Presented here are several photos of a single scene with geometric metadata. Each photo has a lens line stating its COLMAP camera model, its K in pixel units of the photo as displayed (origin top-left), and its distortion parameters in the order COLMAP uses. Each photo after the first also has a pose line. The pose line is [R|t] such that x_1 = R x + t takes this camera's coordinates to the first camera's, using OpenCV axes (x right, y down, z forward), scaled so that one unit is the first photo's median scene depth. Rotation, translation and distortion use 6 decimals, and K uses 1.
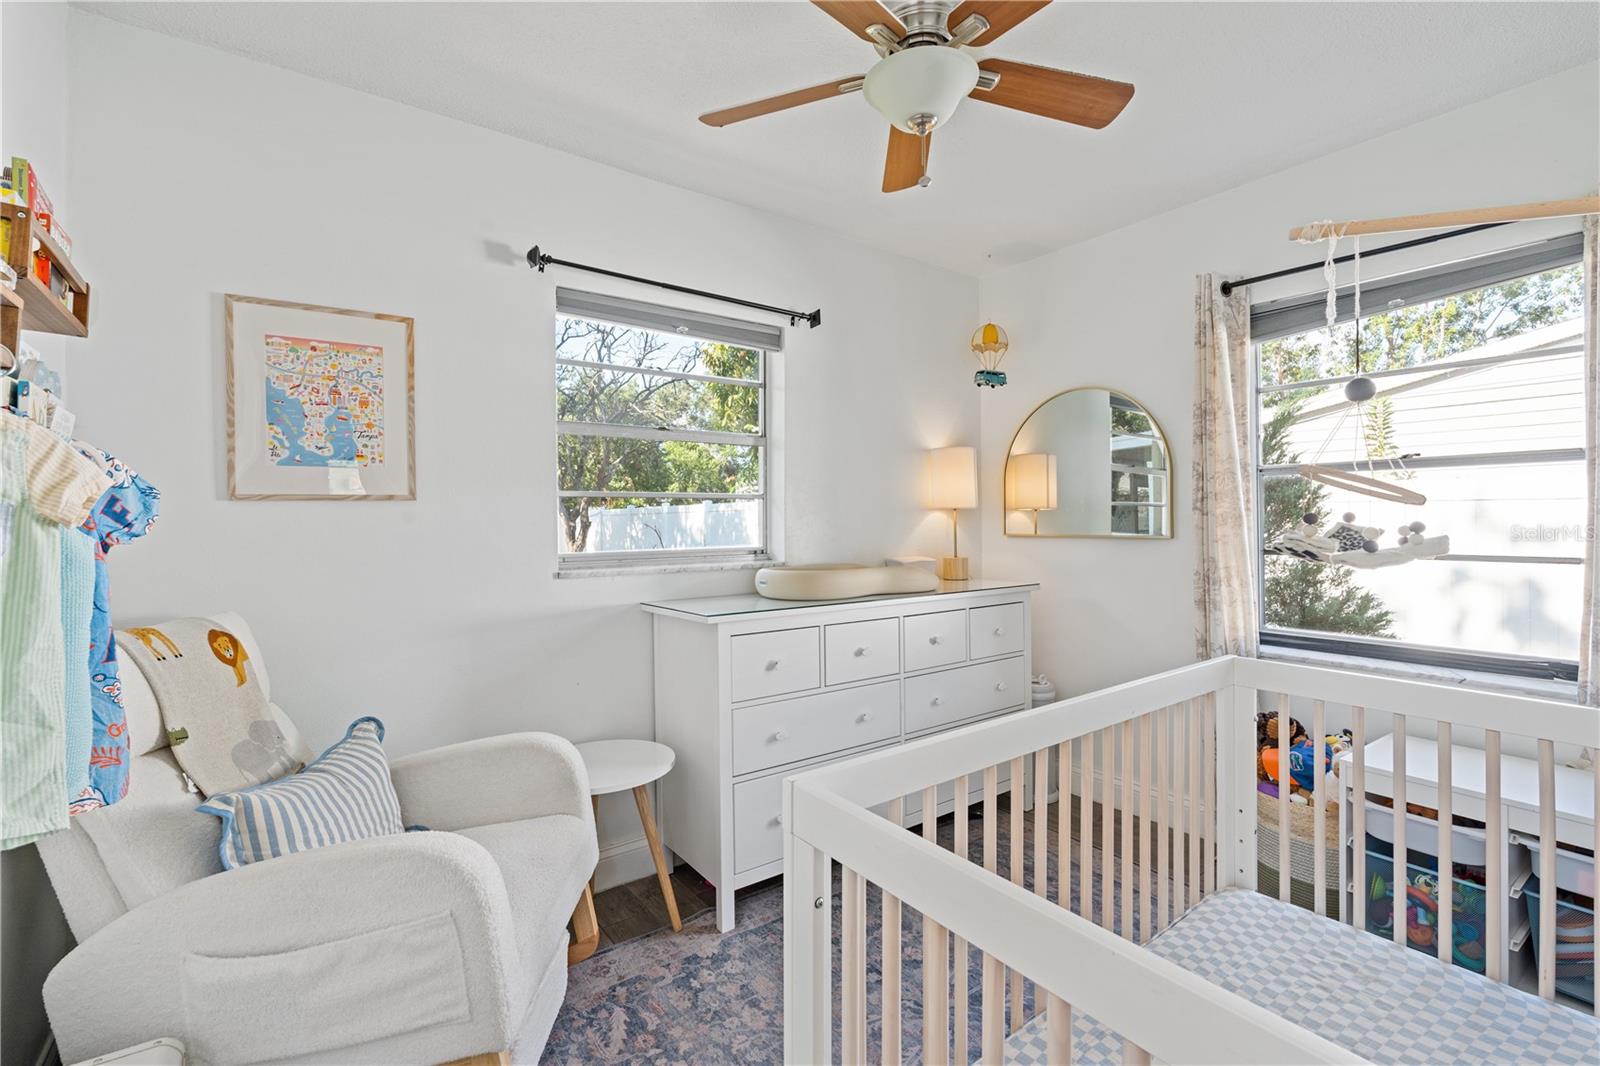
lens RADIAL K [[716.3, 0, 800.0], [0, 716.3, 533.0], [0, 0, 1]] dist [-0.000132, 0.000179]
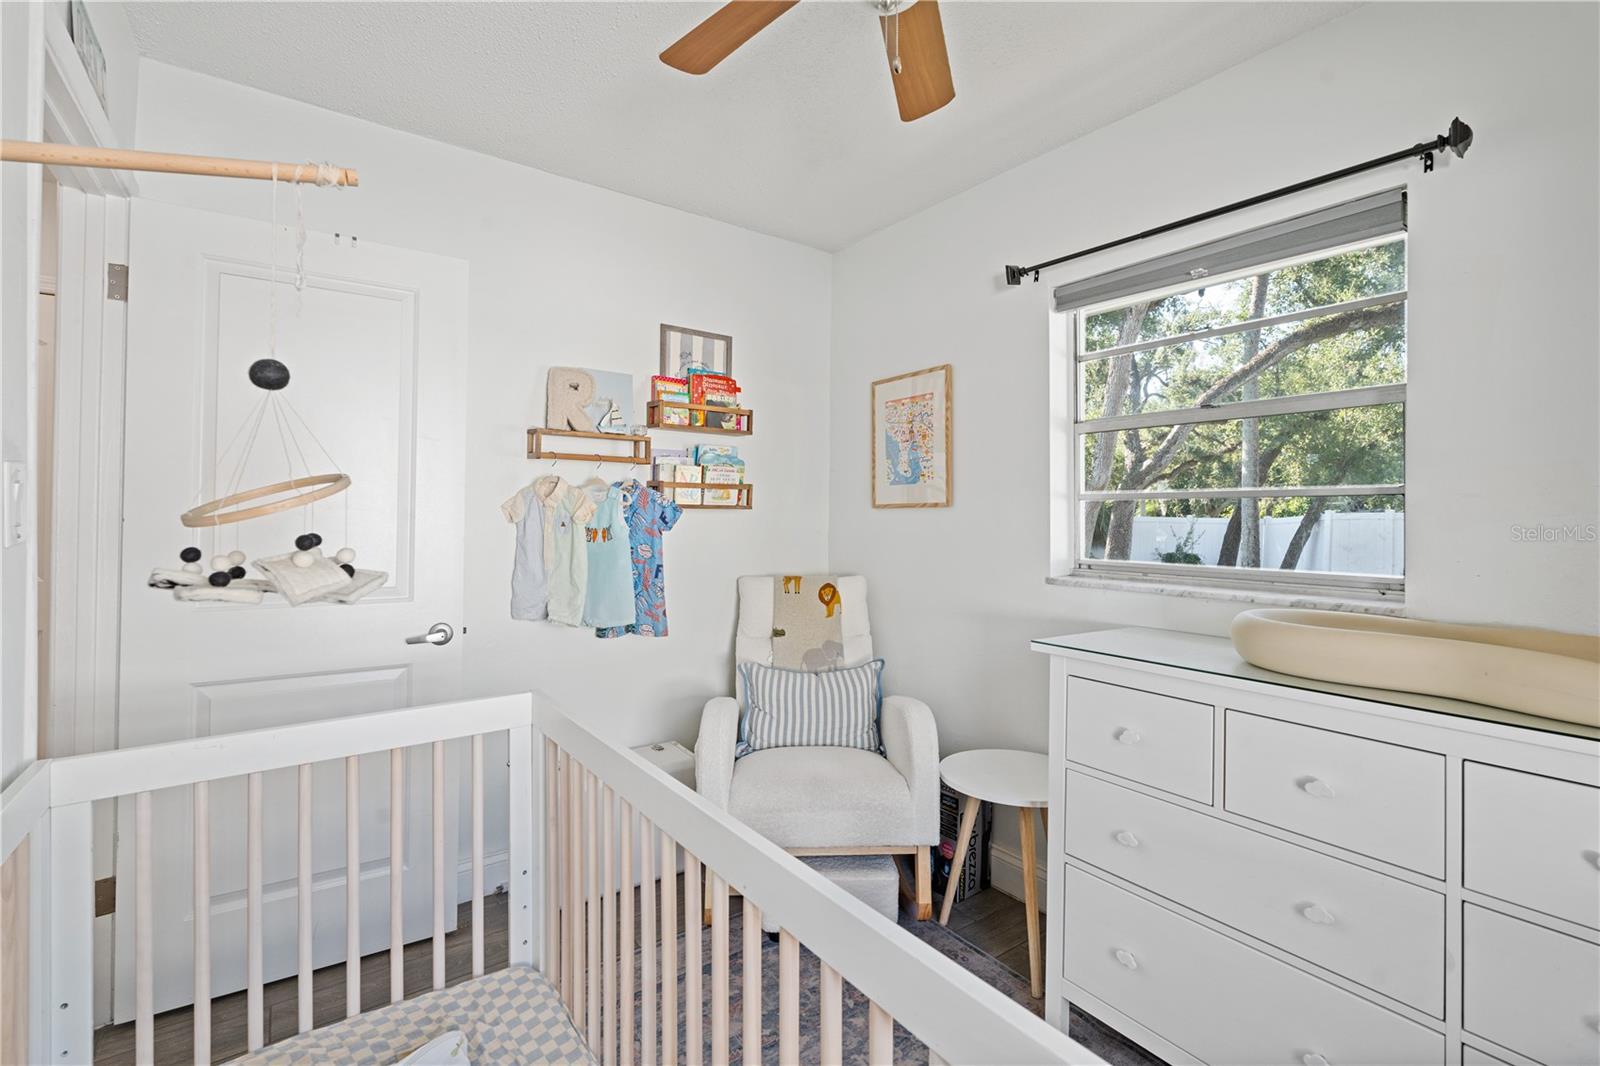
lens RADIAL K [[716.3, 0, 800.0], [0, 716.3, 533.0], [0, 0, 1]] dist [-0.000132, 0.000179]
pose [[-0.009649, 0.033080, -0.999406, 0.771537], [-0.024262, 0.999151, 0.033306, -0.036648], [0.999659, 0.024569, -0.008838, 0.781237]]
